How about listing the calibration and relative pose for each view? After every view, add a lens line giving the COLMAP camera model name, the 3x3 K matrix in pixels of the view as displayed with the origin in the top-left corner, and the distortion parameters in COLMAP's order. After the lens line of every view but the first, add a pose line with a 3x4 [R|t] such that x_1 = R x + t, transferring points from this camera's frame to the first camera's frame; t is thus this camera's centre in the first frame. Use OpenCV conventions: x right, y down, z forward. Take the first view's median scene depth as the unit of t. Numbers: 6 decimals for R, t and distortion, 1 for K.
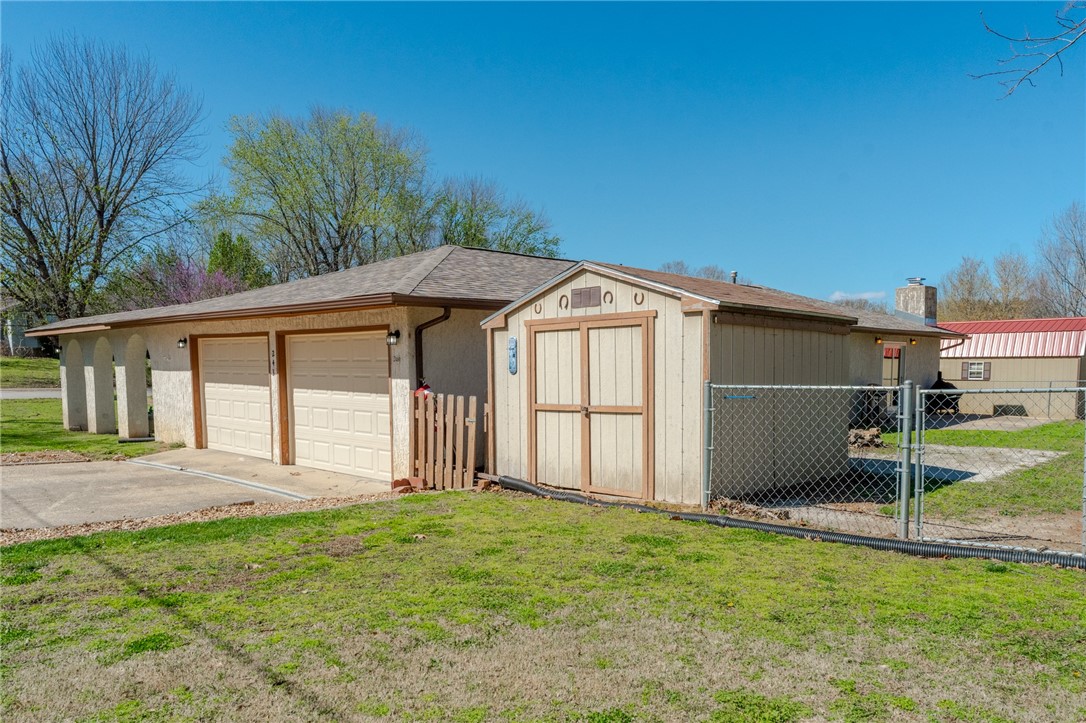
lens RADIAL K [[793.3, 0, 542.1], [0, 793.3, 438.6], [0, 0, 1]] dist [-0.002562, -0.001794]
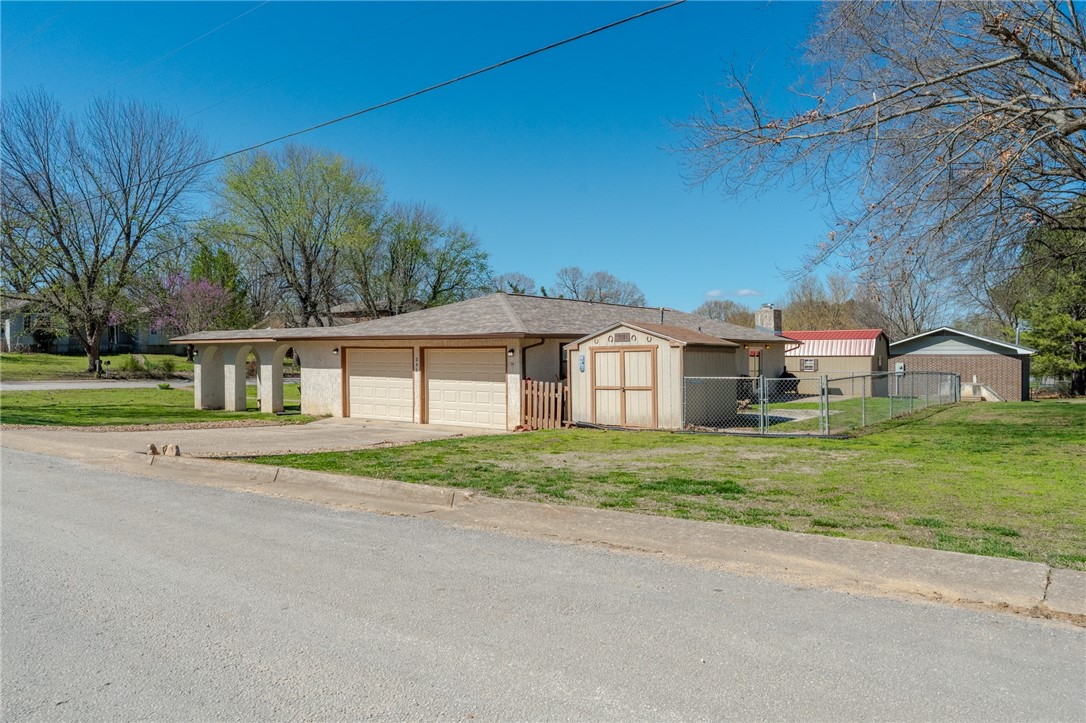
lens RADIAL K [[770.8, 0, 543.0], [0, 770.8, 361.5], [0, 0, 1]] dist [-0.001751, -0.000719]
pose [[0.989255, -0.001600, 0.146189, -0.374971], [0.013912, 0.996433, -0.083236, 0.050110], [-0.145534, 0.084375, 0.985749, -0.843720]]
